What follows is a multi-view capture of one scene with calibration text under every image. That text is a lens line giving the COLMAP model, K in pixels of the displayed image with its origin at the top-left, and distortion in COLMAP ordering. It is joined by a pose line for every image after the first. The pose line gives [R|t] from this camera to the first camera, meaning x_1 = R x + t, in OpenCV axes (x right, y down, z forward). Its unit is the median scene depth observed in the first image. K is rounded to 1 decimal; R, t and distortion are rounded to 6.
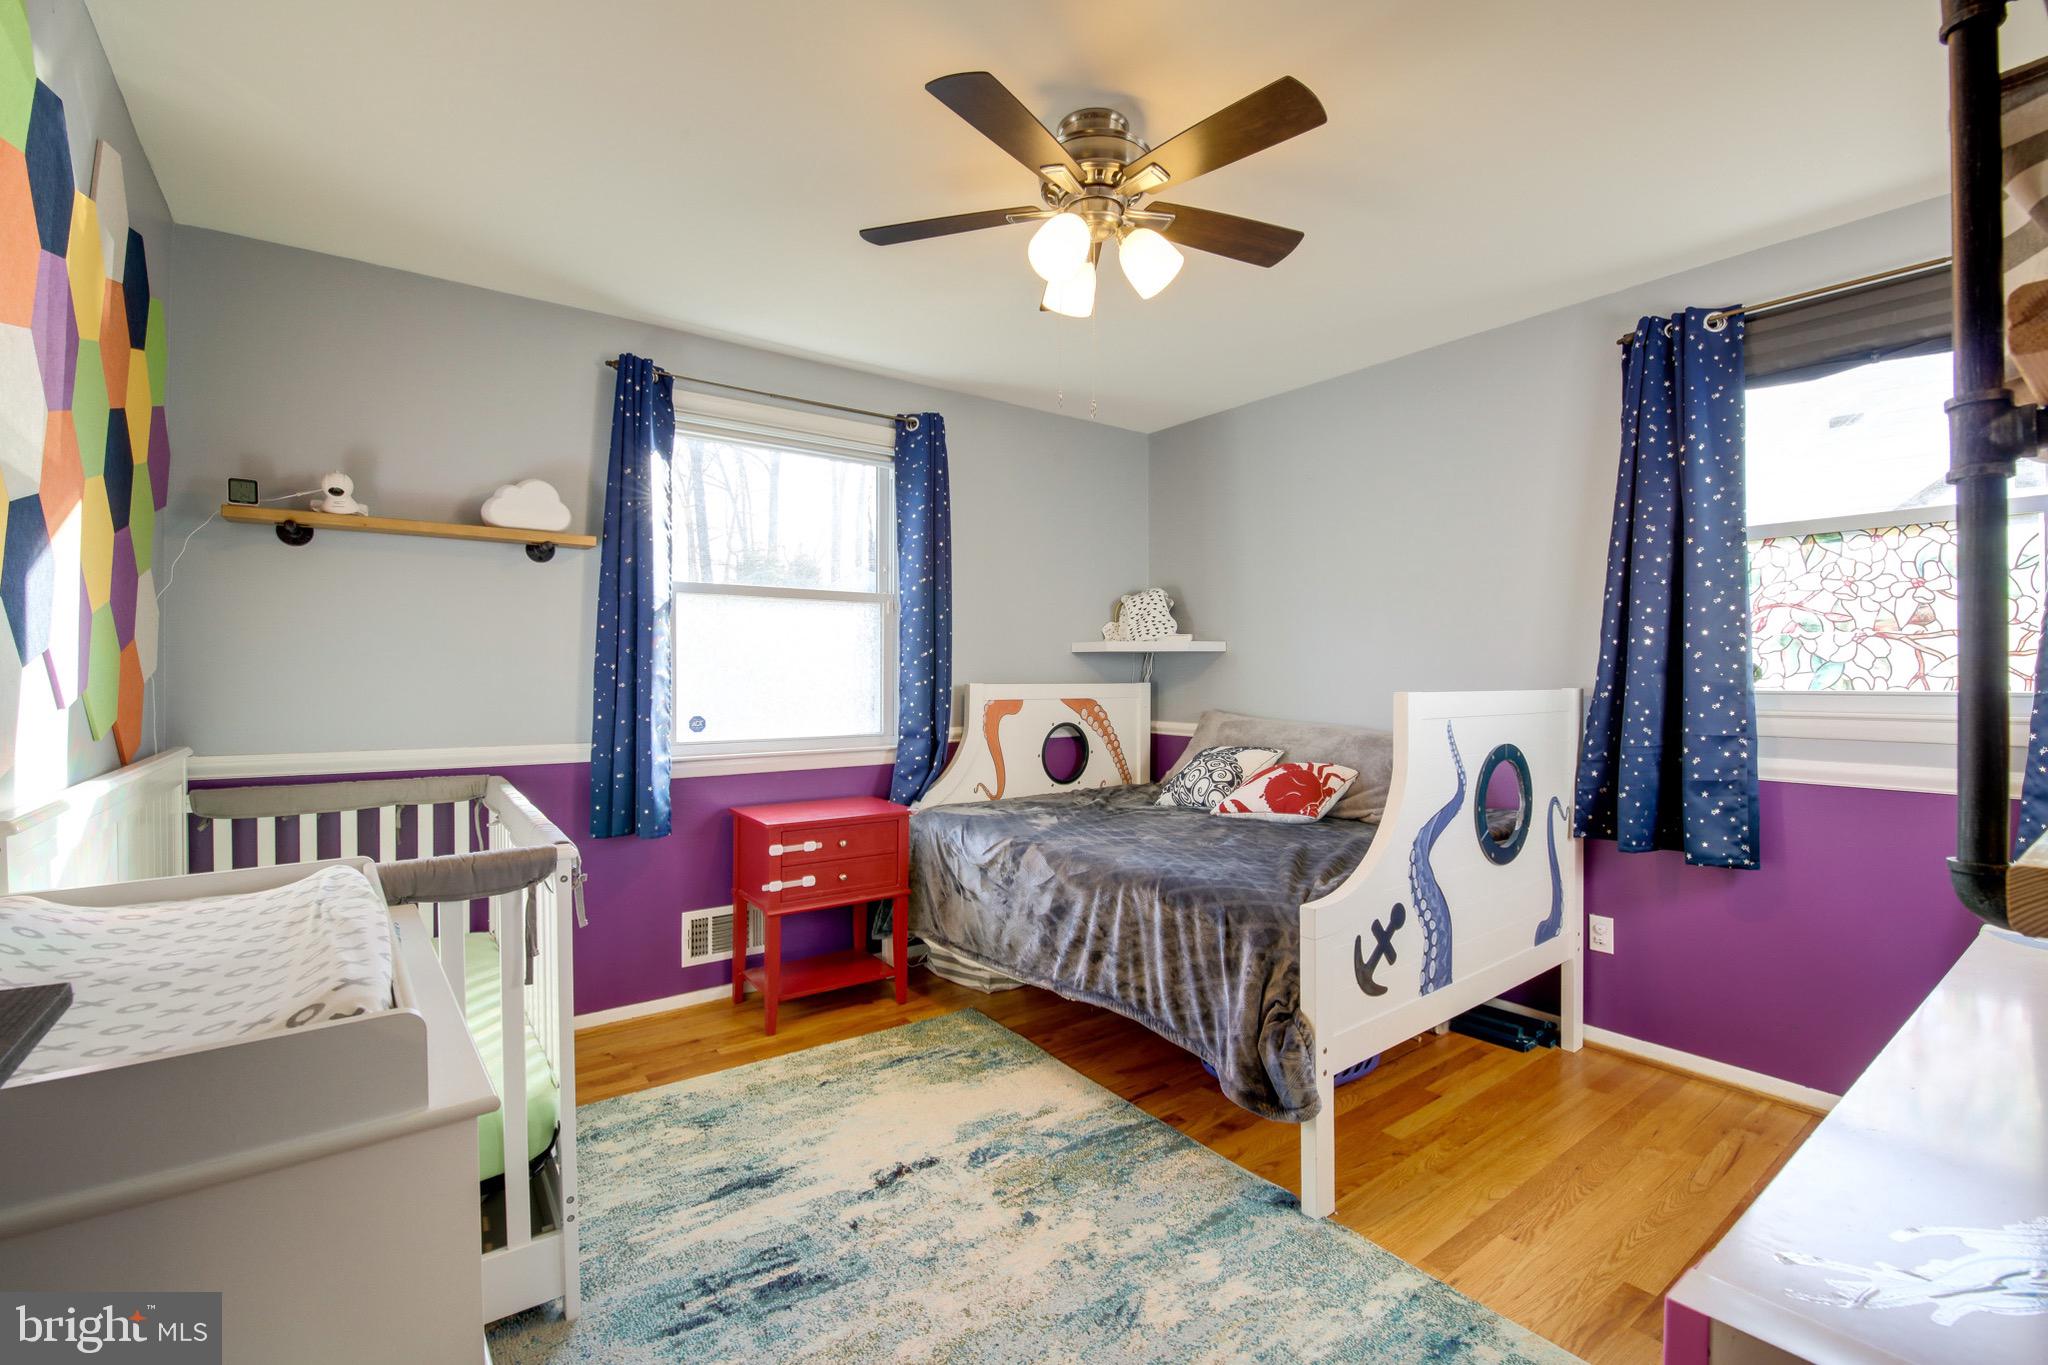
lens RADIAL K [[893.5, 0, 1023.7], [0, 893.5, 675.0], [0, 0, 1]] dist [-0.017127, -0.000303]
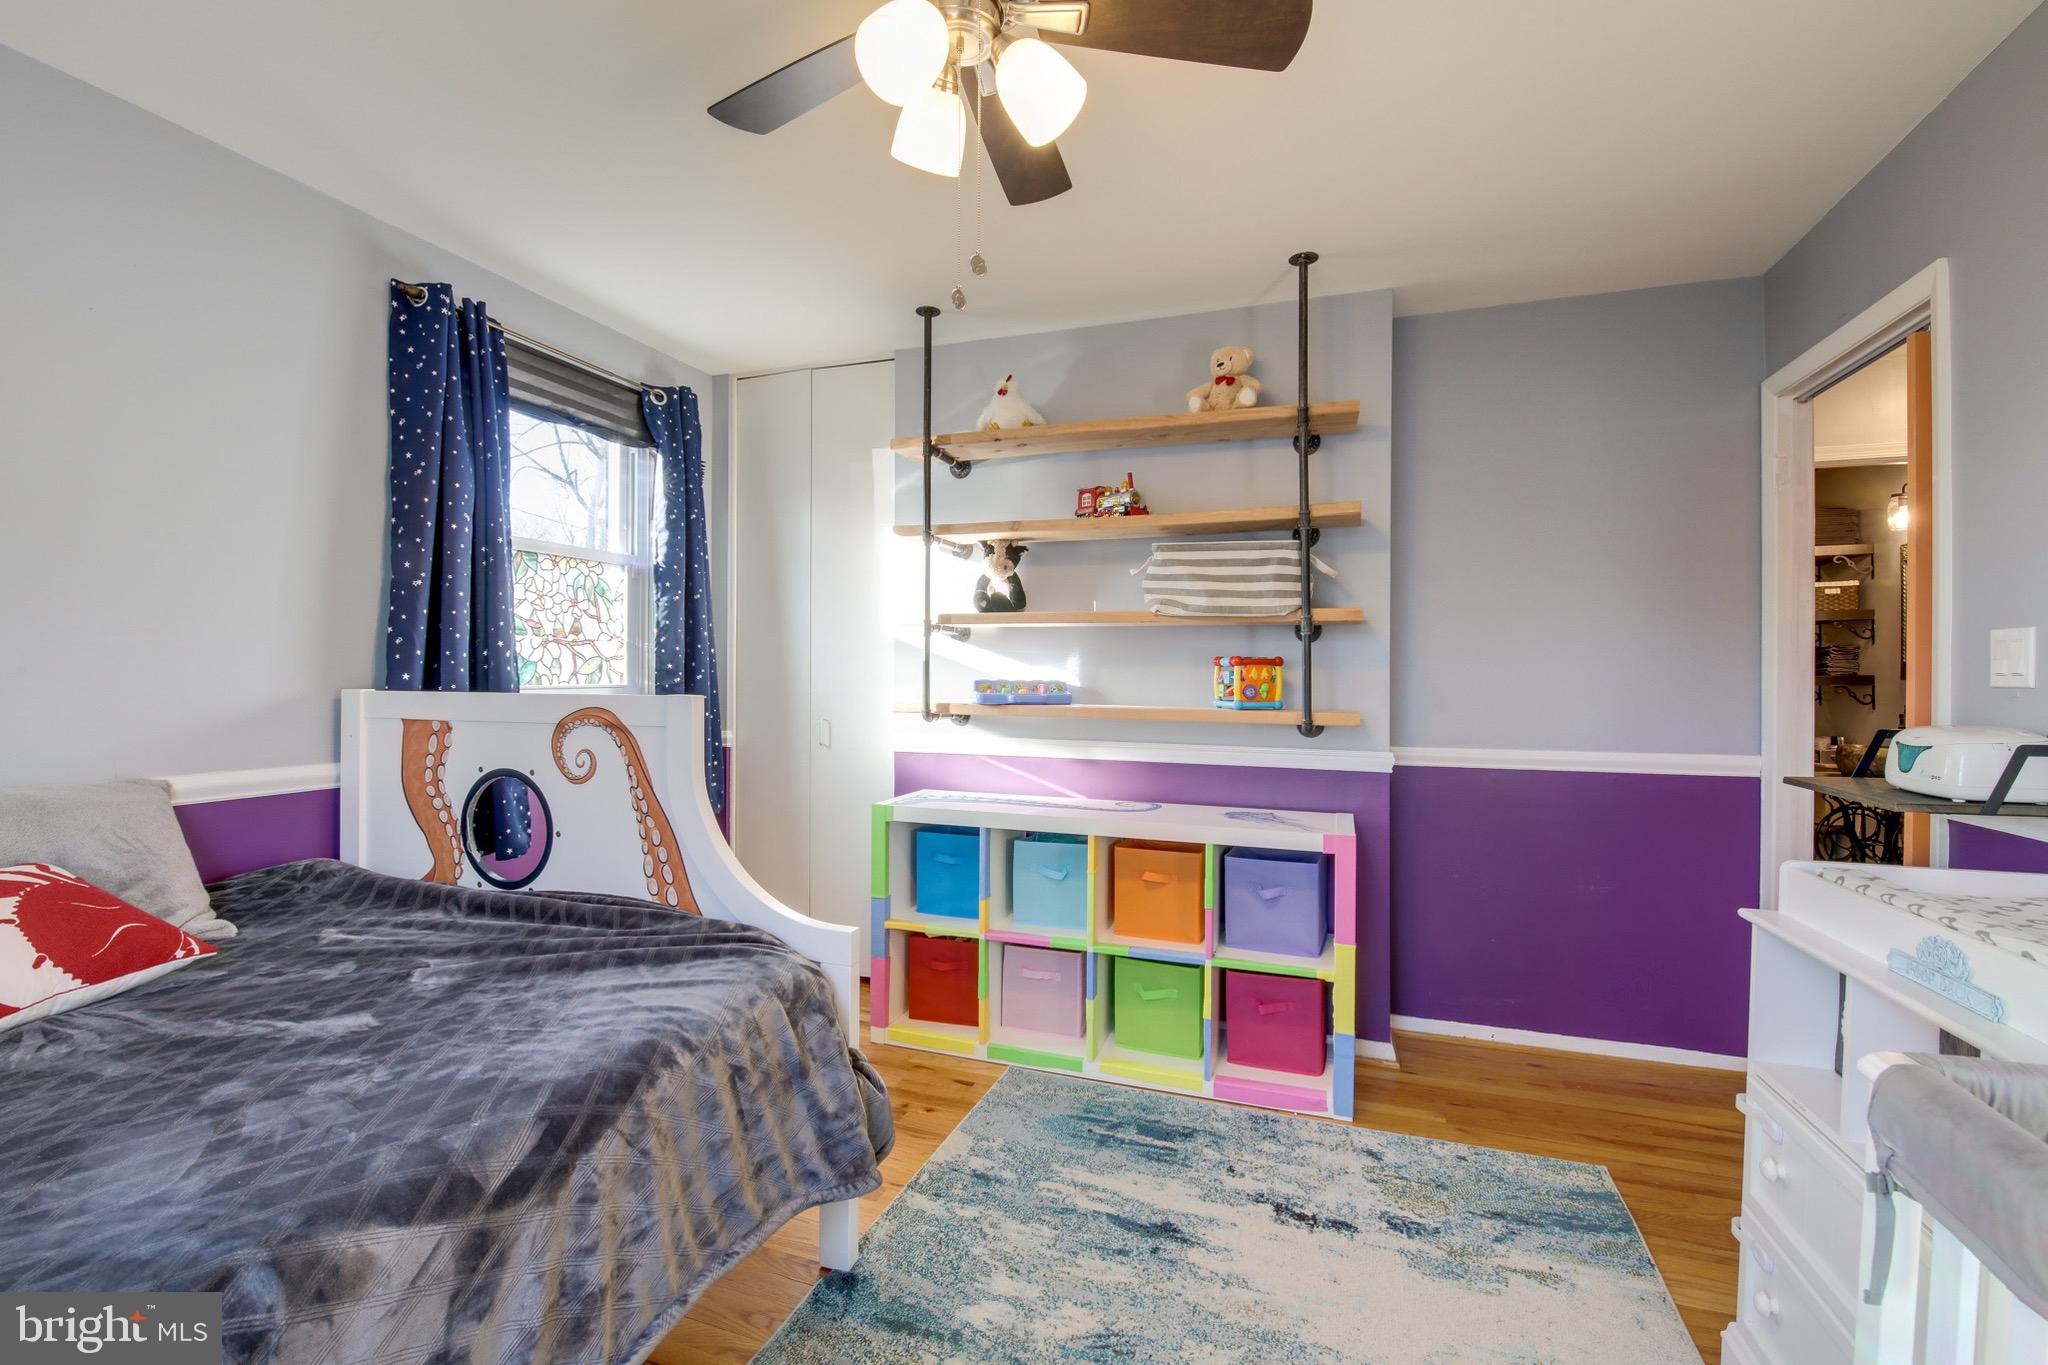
lens RADIAL K [[893.5, 0, 1023.7], [0, 893.5, 675.0], [0, 0, 1]] dist [-0.017127, -0.000303]
pose [[-0.556824, -0.005297, 0.830614, -0.459171], [-0.002446, 0.999986, 0.004737, -0.004420], [-0.830627, 0.000606, -0.556829, 1.169053]]
